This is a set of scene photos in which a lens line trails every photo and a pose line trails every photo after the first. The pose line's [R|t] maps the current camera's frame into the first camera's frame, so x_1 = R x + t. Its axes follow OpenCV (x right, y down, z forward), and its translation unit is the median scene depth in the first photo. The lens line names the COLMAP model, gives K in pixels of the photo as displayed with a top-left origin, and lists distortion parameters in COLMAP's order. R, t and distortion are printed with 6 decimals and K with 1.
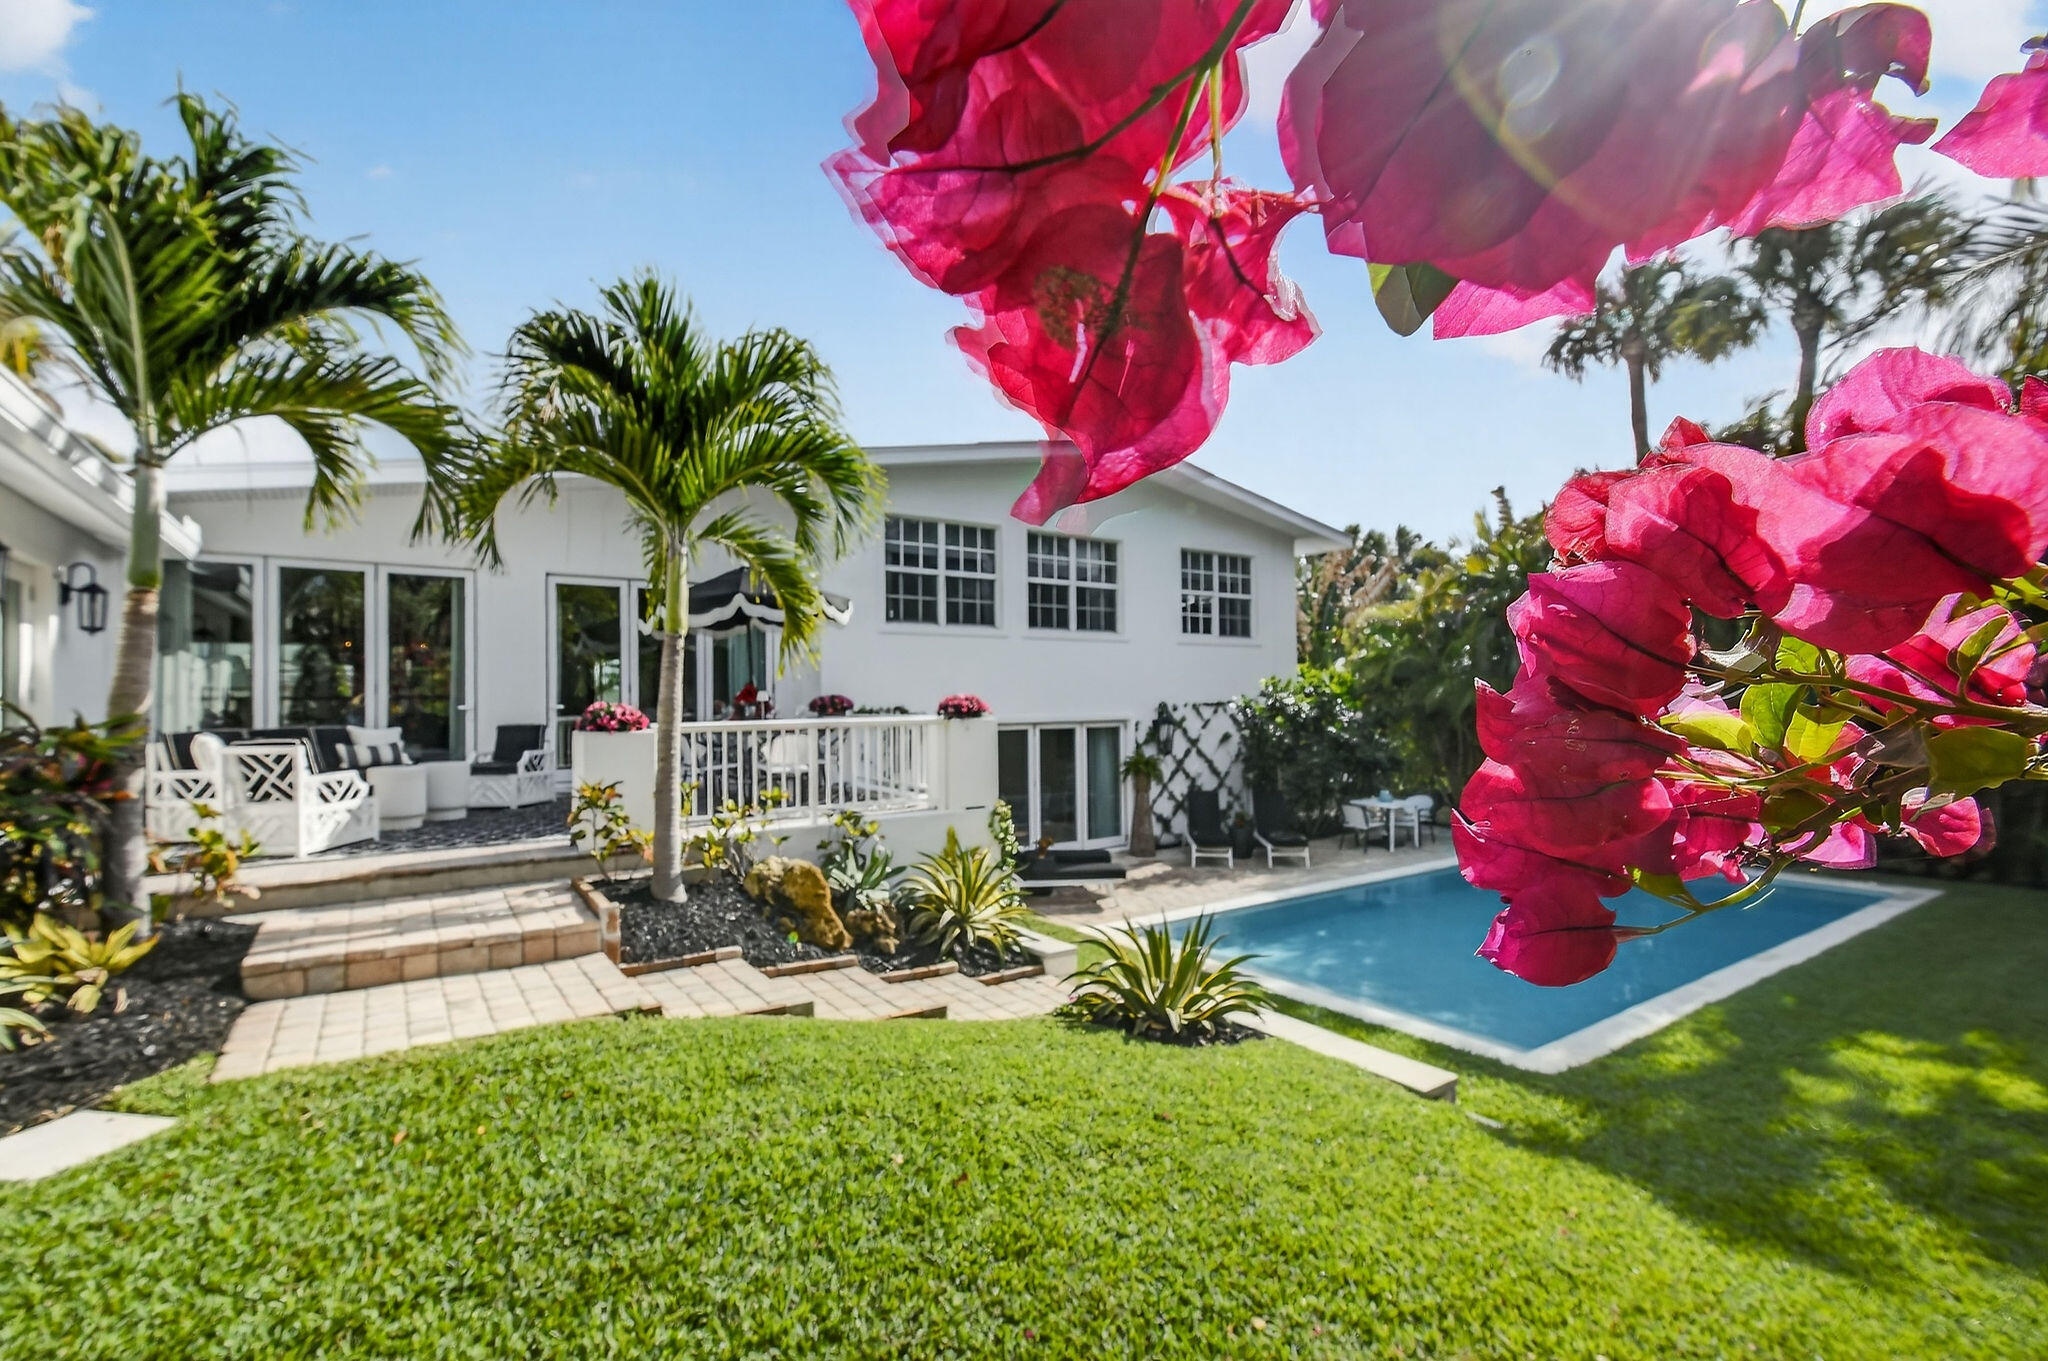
lens RADIAL K [[942.5, 0, 1013.6], [0, 942.5, 699.1], [0, 0, 1]] dist [0.005793, 0.000333]
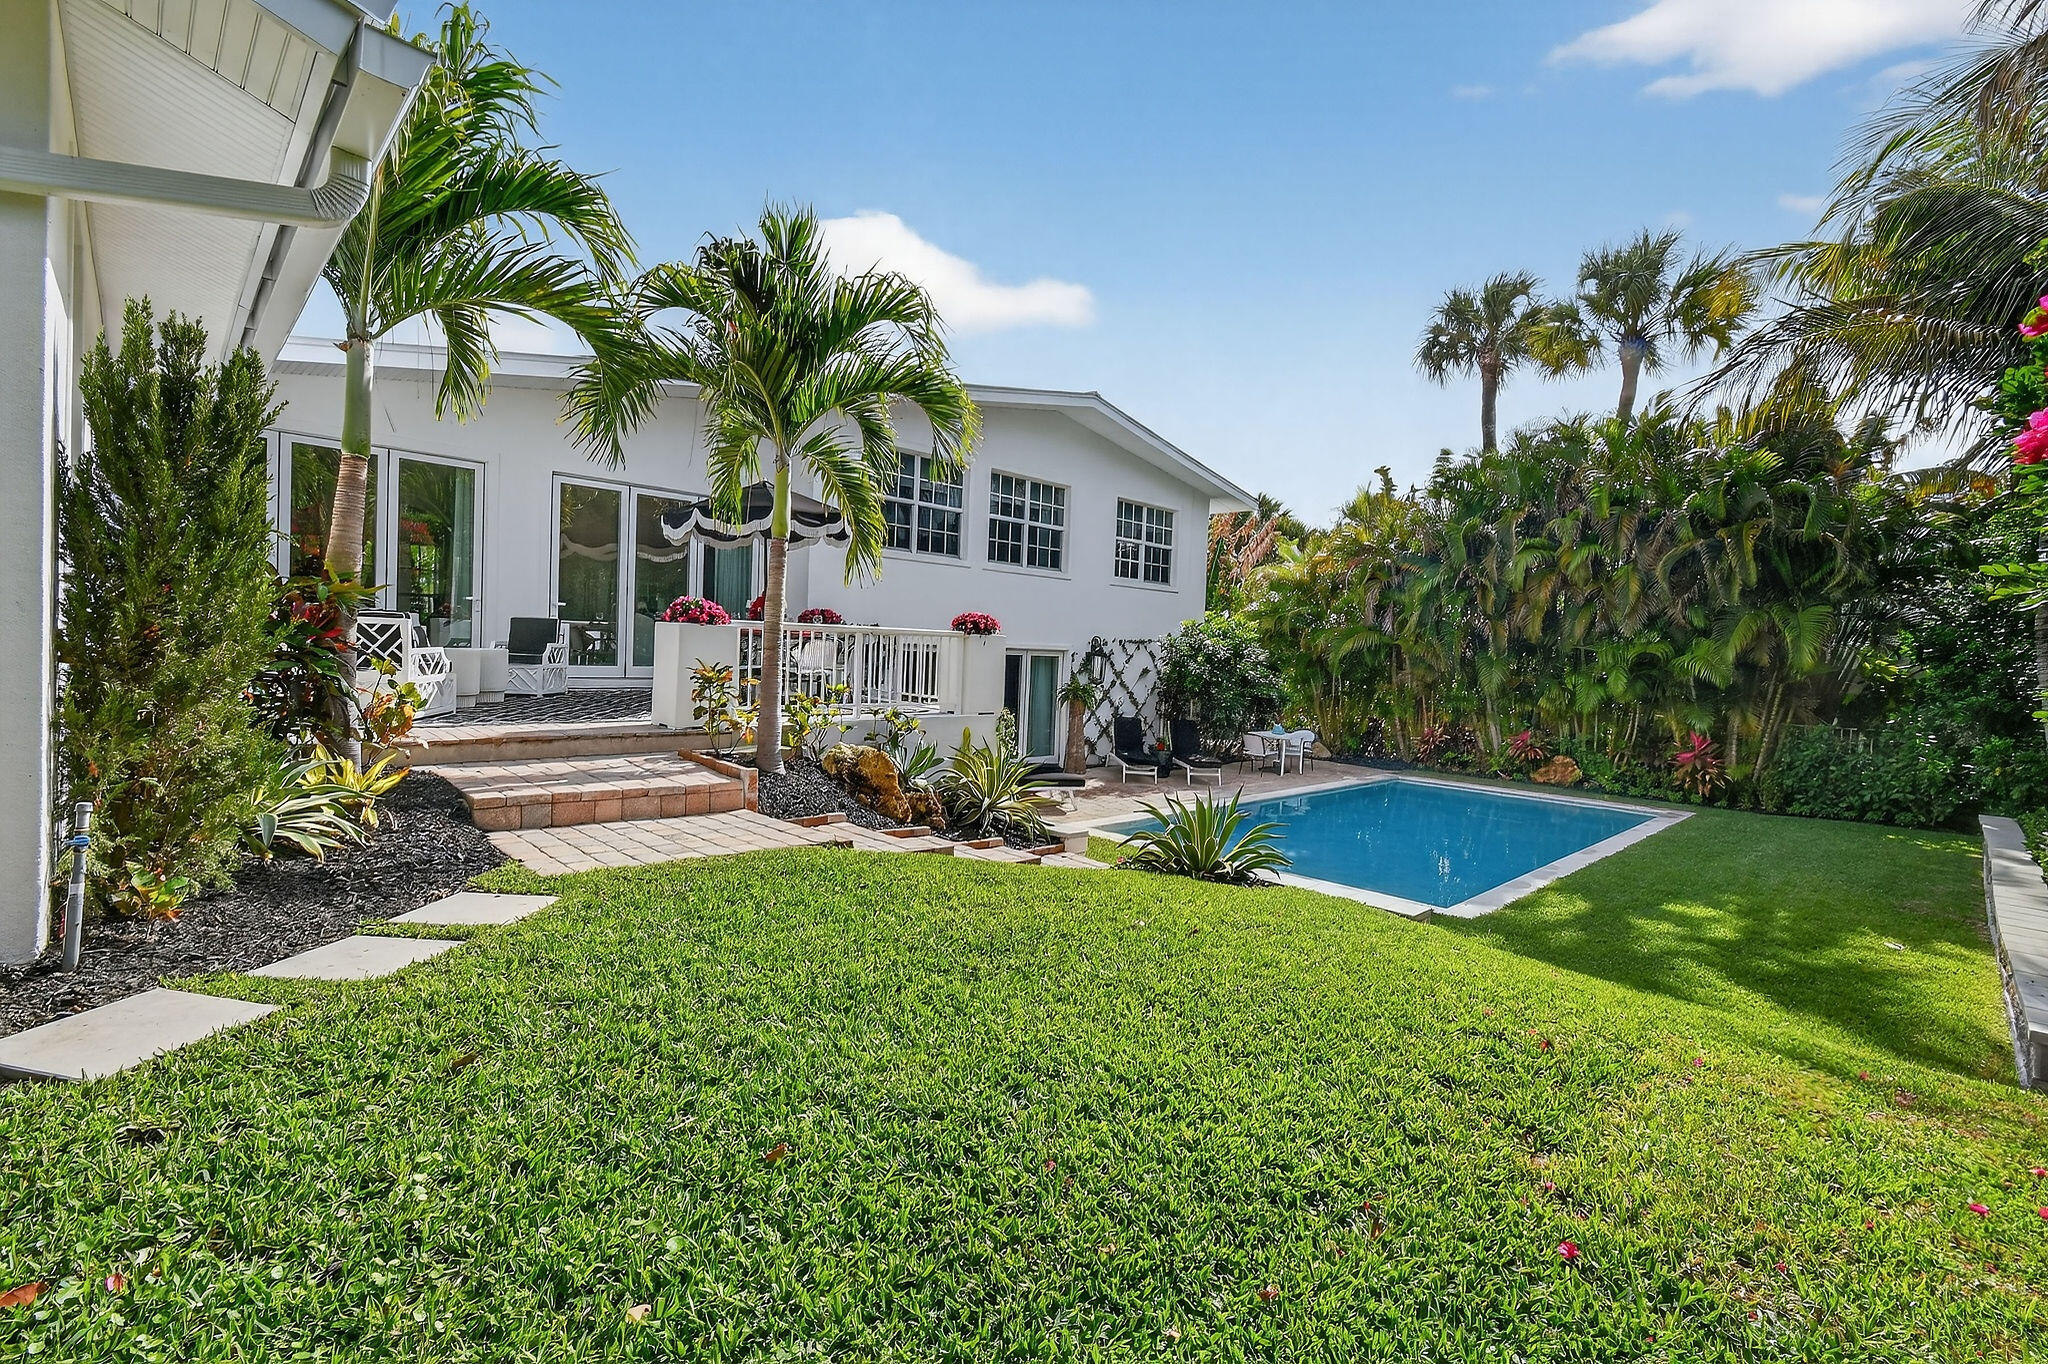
lens RADIAL K [[929.5, 0, 1024.0], [0, 929.5, 682.0], [0, 0, 1]] dist [0.002304, 0.000052]
pose [[0.983805, 0.046465, 0.173113, -0.114925], [-0.053783, 0.997836, 0.037822, 0.020054], [-0.170982, -0.046520, 0.984175, -0.063067]]
